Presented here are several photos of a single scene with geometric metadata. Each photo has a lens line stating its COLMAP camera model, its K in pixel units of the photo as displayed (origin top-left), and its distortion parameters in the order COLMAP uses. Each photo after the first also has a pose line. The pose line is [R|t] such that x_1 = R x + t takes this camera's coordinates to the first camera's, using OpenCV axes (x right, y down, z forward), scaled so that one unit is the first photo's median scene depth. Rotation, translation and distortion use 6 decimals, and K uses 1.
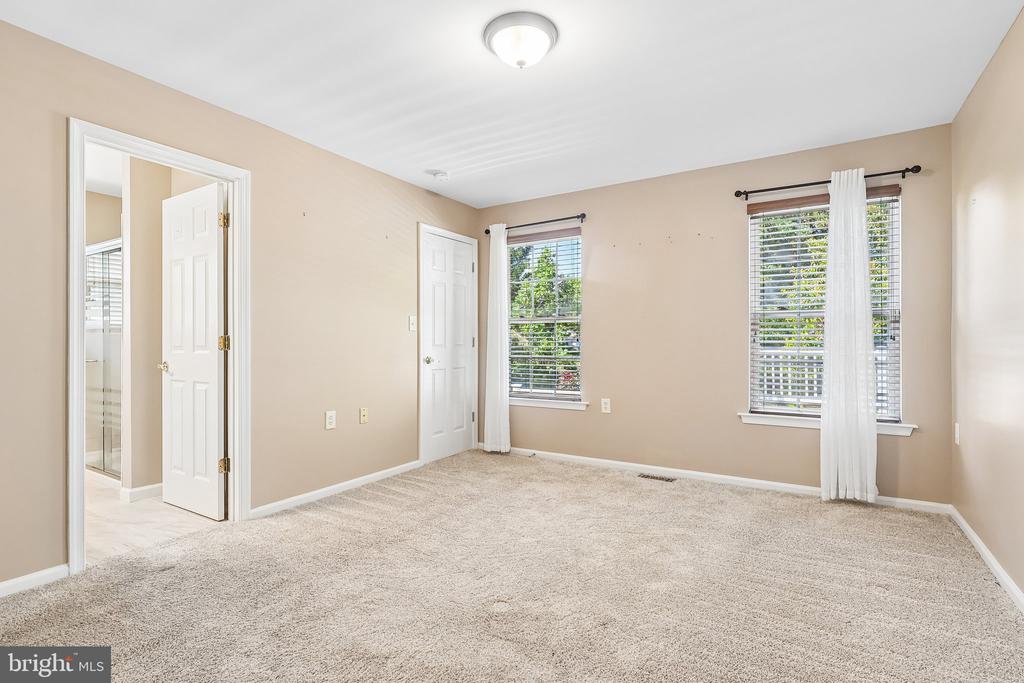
lens RADIAL K [[488.4, 0, 512.0], [0, 488.4, 341.5], [0, 0, 1]] dist [0.000132, -0.000003]
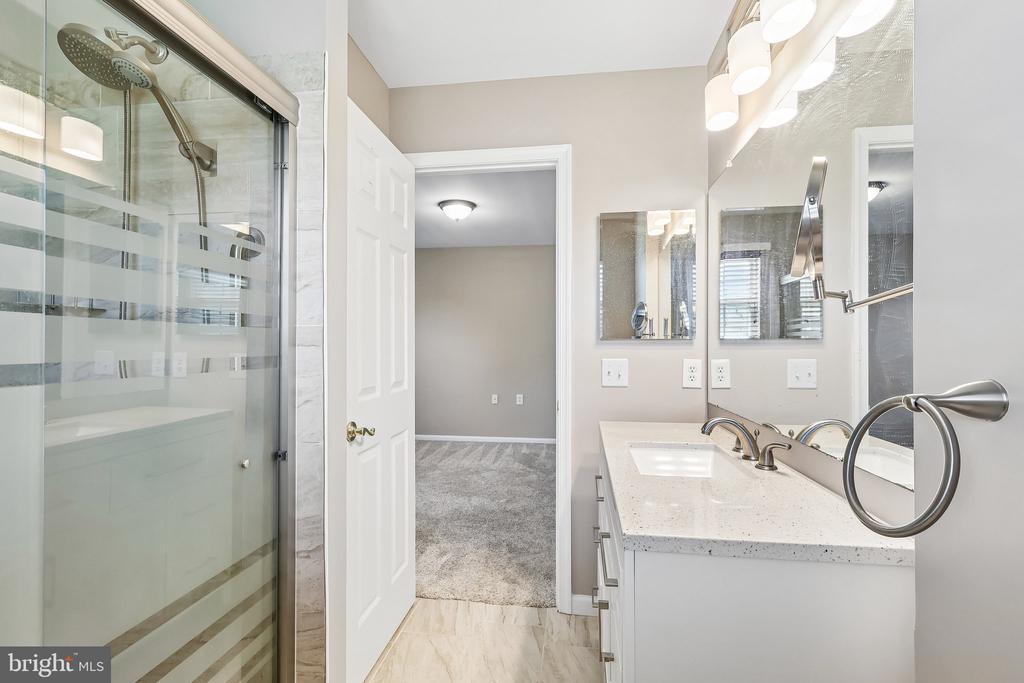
lens RADIAL K [[488.4, 0, 512.0], [0, 488.4, 341.5], [0, 0, 1]] dist [0.000132, -0.000003]
pose [[-0.408540, 0.010162, 0.912684, -1.158032], [-0.001027, 0.999932, -0.011594, -0.027946], [-0.912740, -0.005674, -0.408502, 0.992172]]
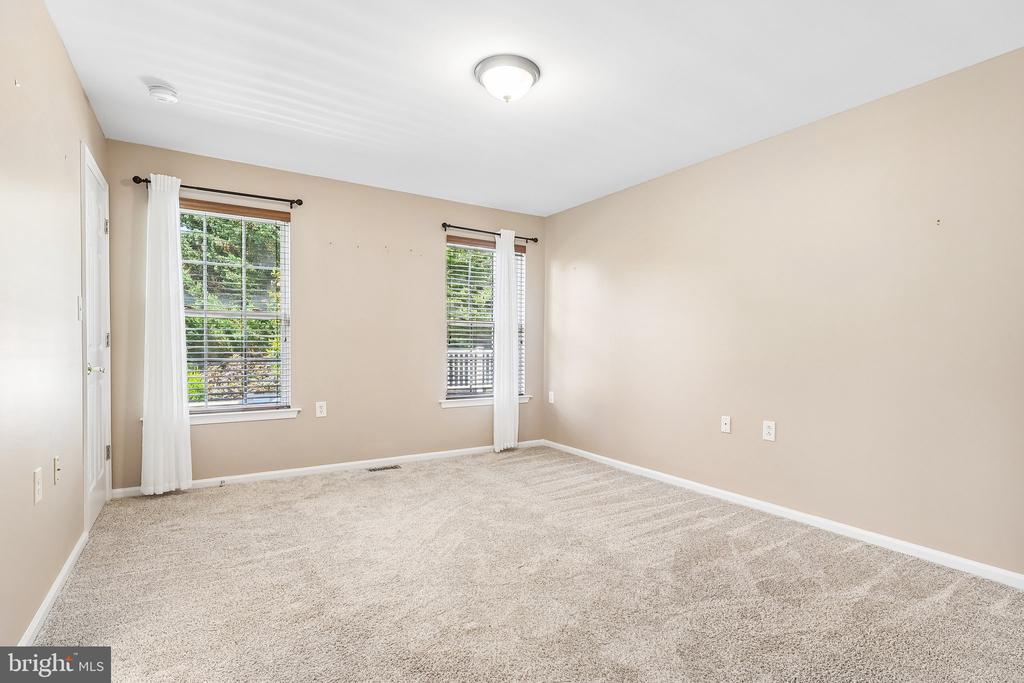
lens RADIAL K [[496.7, 0, 513.5], [0, 496.7, 351.7], [0, 0, 1]] dist [0.000539, 0.000126]
pose [[0.430402, -0.006345, 0.902615, -0.635331], [-0.011256, 0.999860, 0.012396, 0.003636], [-0.902567, -0.015495, 0.430270, 0.300013]]
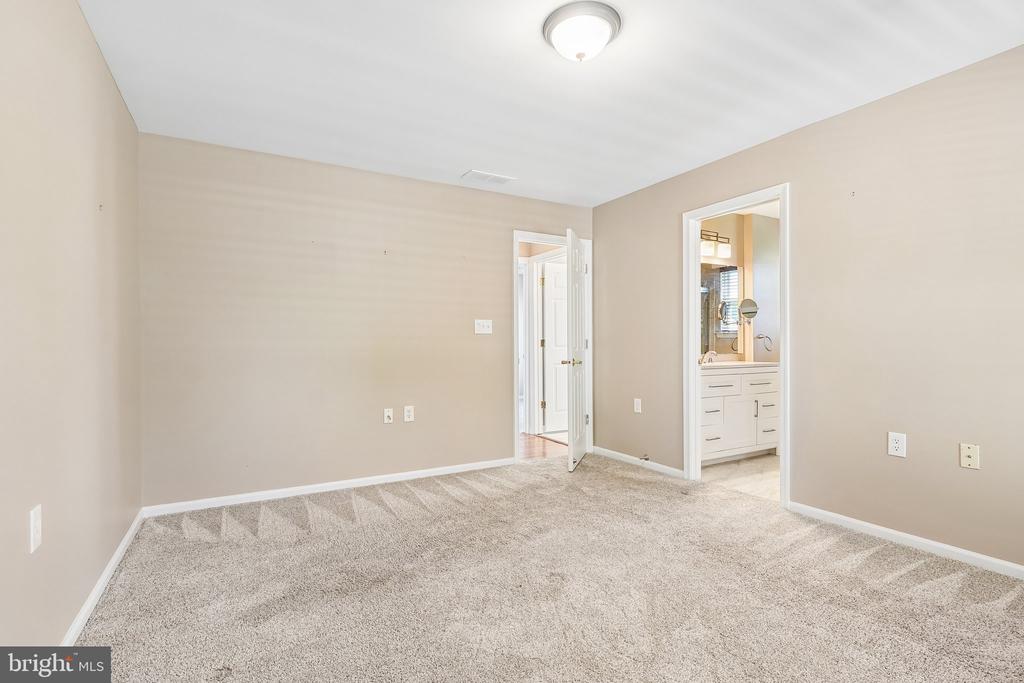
lens RADIAL K [[488.4, 0, 512.0], [0, 488.4, 341.5], [0, 0, 1]] dist [0.000132, -0.000003]
pose [[-0.433114, 0.006284, -0.901317, 0.556917], [-0.002208, 0.999965, 0.008033, -0.003095], [0.901336, 0.005470, -0.433085, 0.769170]]
